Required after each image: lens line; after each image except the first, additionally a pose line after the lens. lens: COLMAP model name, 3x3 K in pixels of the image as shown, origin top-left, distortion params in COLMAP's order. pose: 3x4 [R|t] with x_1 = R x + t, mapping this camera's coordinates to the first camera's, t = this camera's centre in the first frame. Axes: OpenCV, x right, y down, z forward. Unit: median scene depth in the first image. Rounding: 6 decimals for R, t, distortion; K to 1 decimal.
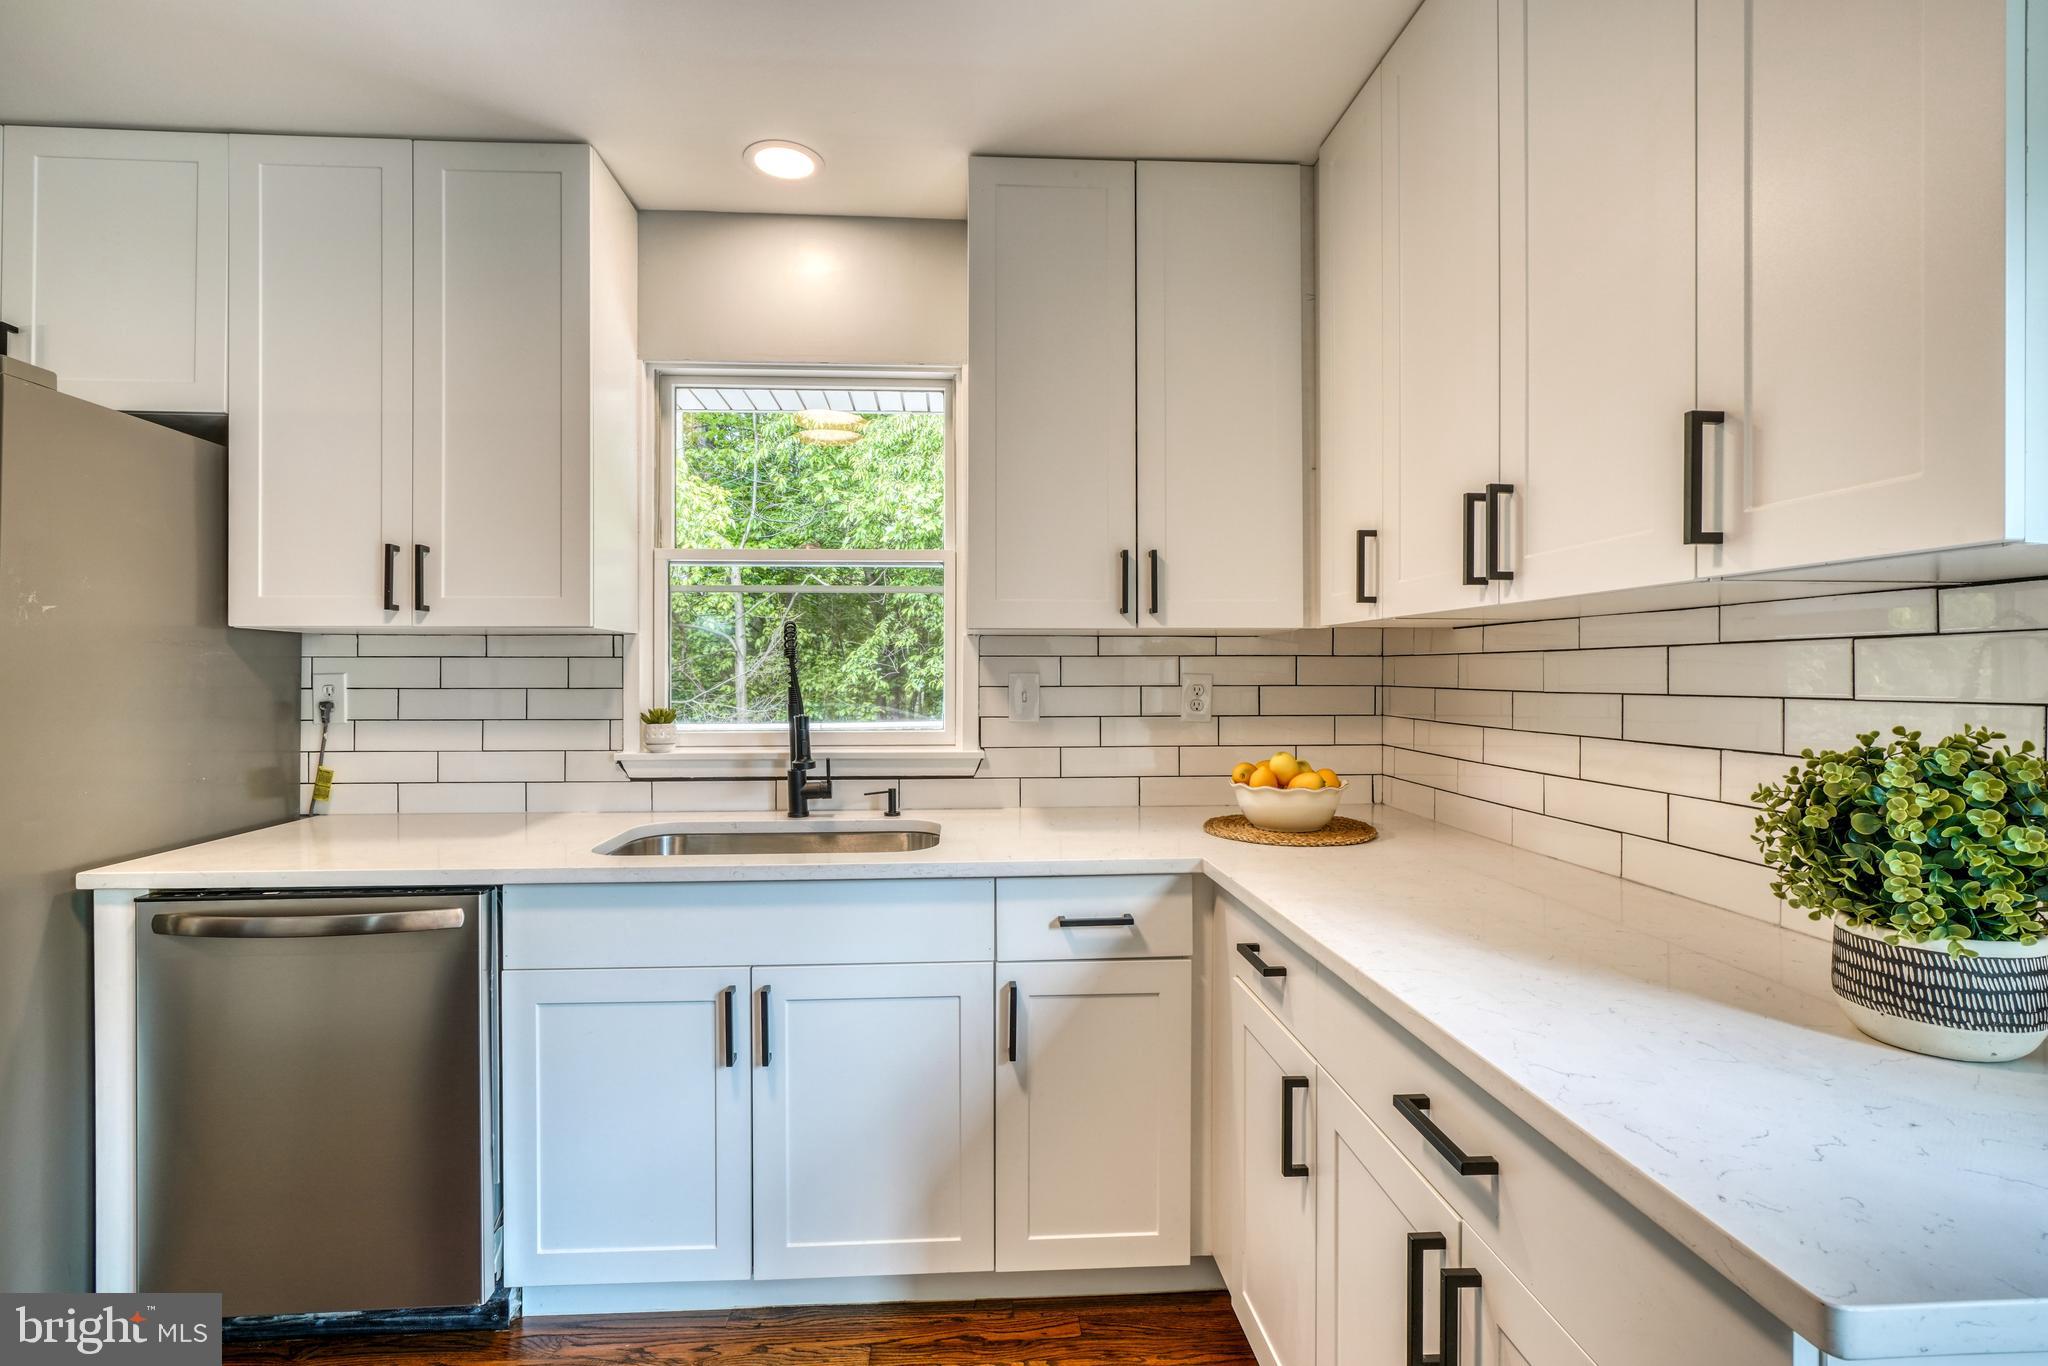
lens RADIAL K [[939.1, 0, 1011.3], [0, 939.1, 653.8], [0, 0, 1]] dist [-0.014392, 0.006753]
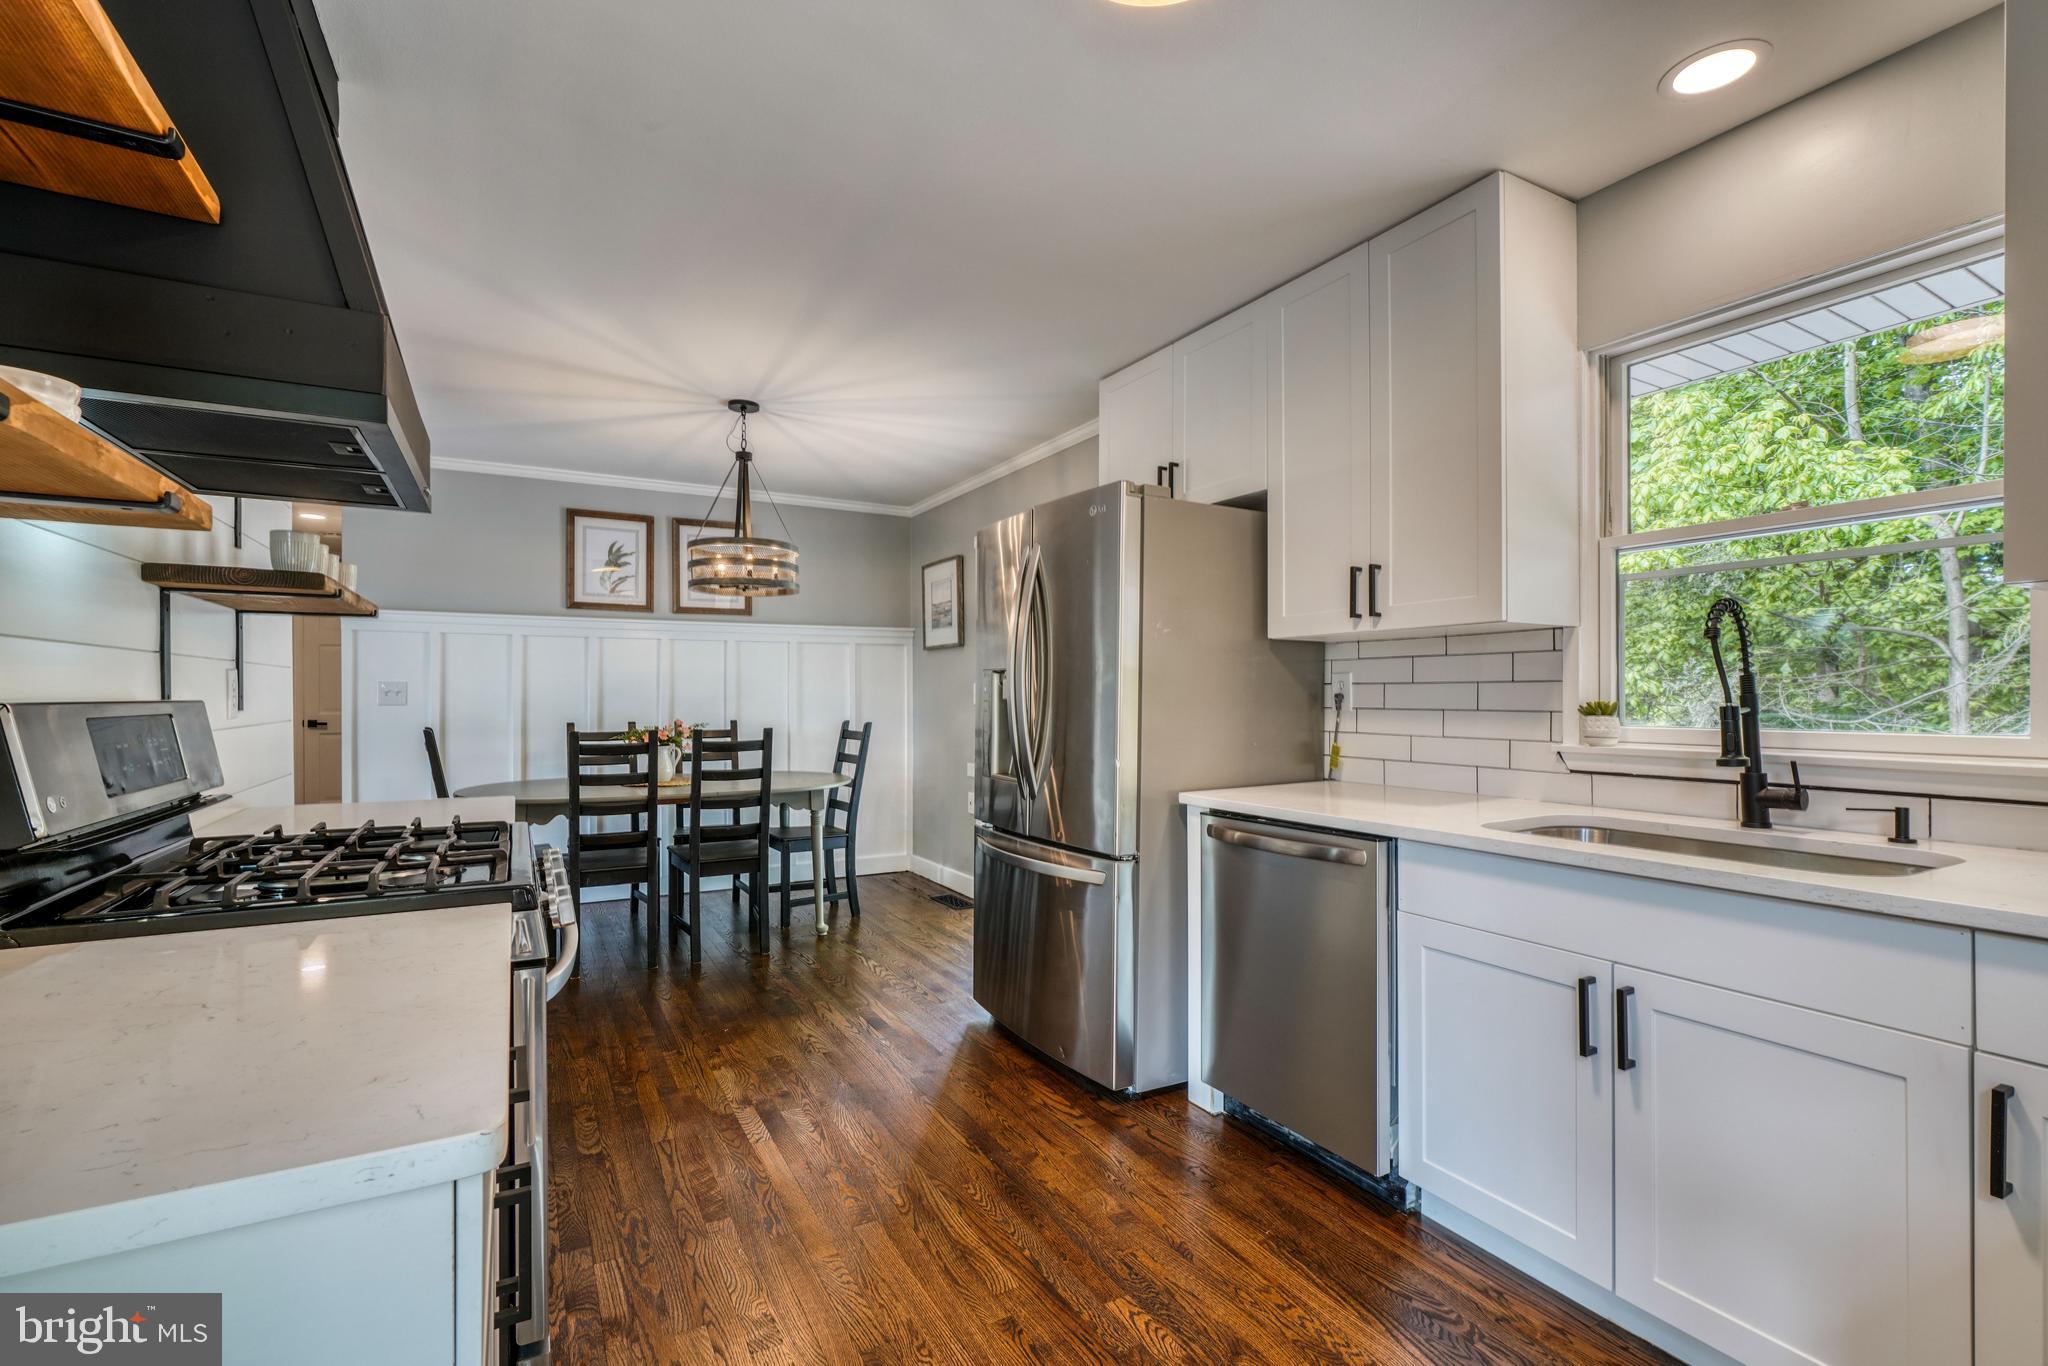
lens RADIAL K [[918.2, 0, 1019.3], [0, 918.2, 673.4], [0, 0, 1]] dist [0.001224, 0.000533]
pose [[0.431002, -0.021116, -0.902104, 0.237333], [0.017842, 0.999730, -0.014876, 0.034544], [0.902175, -0.009683, 0.431262, 0.045083]]
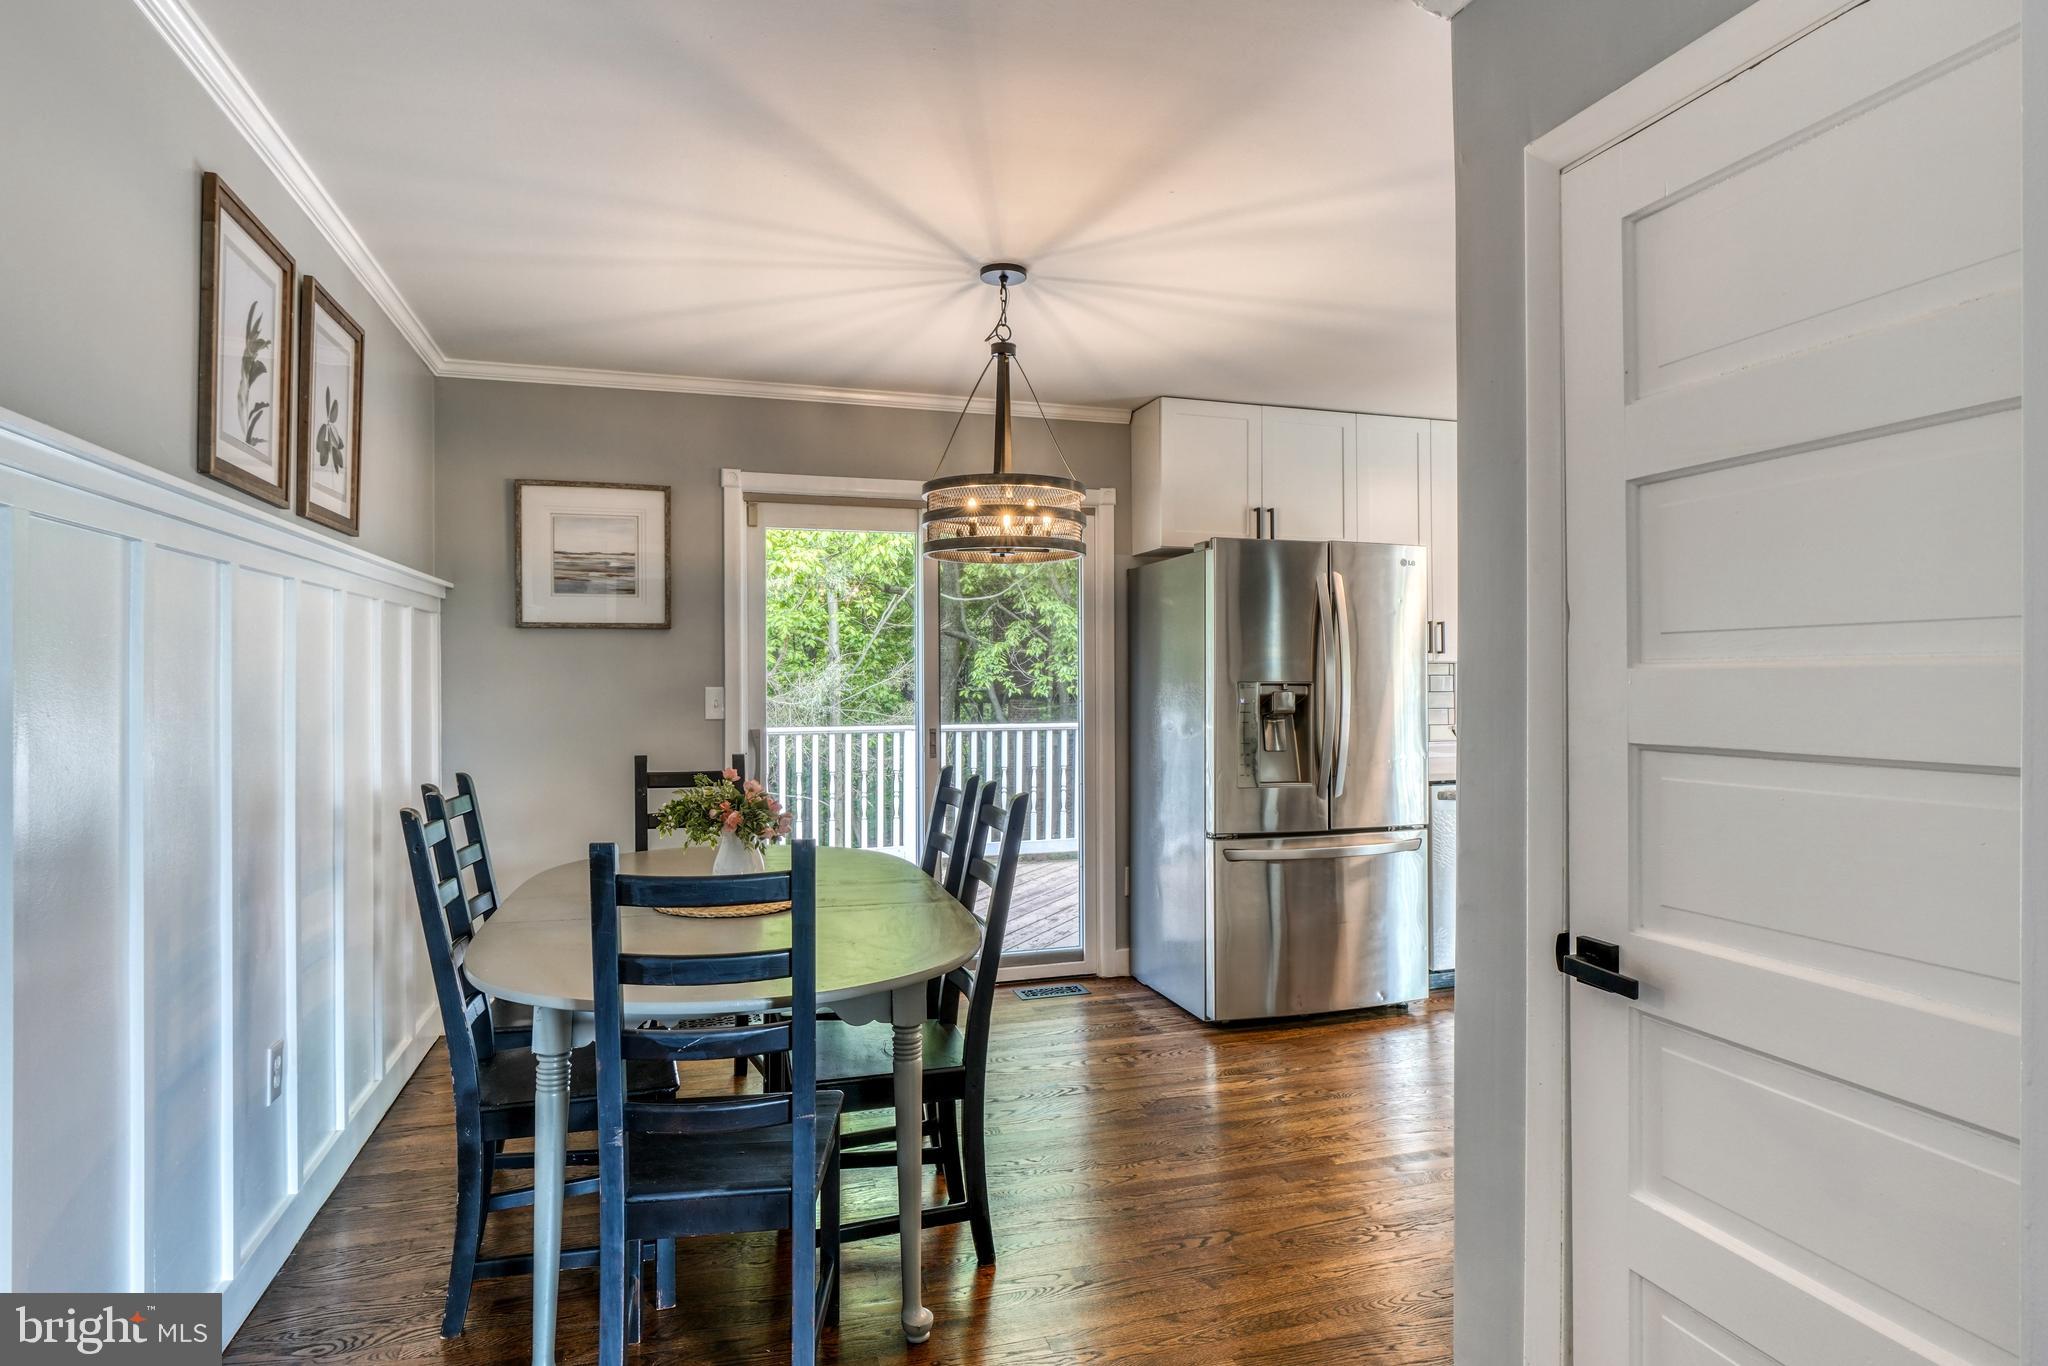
lens RADIAL K [[1120.3, 0, 1024.0], [0, 1120.3, 683.0], [0, 0, 1]] dist [0.001094, 0.000182]
pose [[0.970349, -0.004127, 0.241672, -1.867275], [-0.002555, 0.999623, 0.027329, -0.034075], [-0.241693, -0.027136, 0.969973, -1.048253]]
